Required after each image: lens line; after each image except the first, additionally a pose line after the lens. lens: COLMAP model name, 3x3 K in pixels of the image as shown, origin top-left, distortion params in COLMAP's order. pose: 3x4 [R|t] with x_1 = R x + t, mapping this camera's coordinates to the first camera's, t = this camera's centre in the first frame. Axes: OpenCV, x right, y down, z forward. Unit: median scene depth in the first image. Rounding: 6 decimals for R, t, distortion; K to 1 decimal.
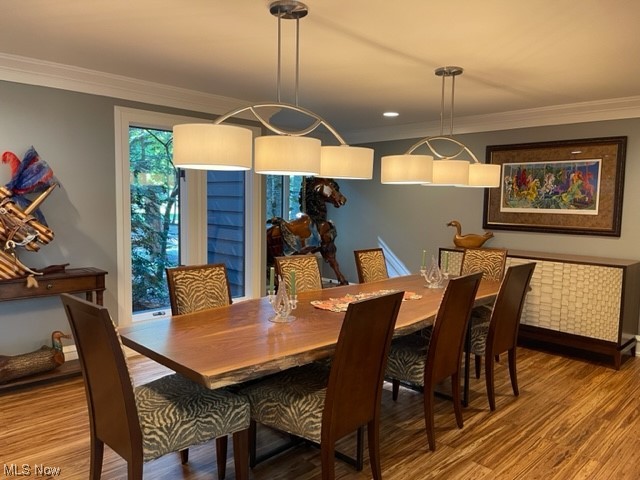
lens RADIAL K [[481.9, 0, 320.8], [0, 481.9, 241.9], [0, 0, 1]] dist [0.046629, -0.060241]
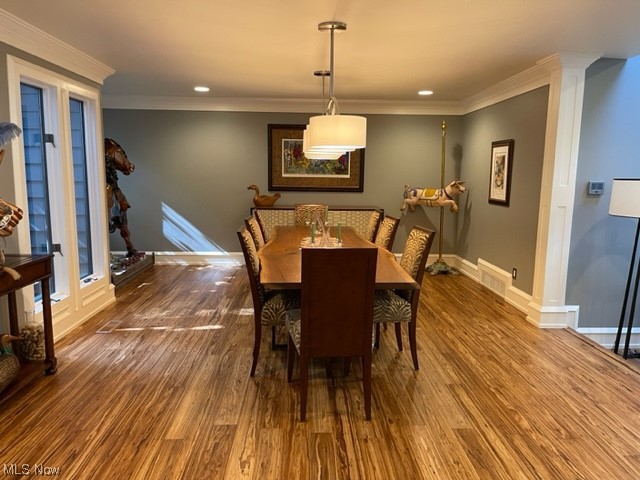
lens RADIAL K [[481.9, 0, 321.2], [0, 481.9, 239.4], [0, 0, 1]] dist [0.046629, -0.060241]
pose [[0.679659, -0.110493, 0.725158, -0.544418], [0.059861, 0.993647, 0.095298, -0.013675], [-0.731081, -0.021362, 0.681956, 0.044513]]
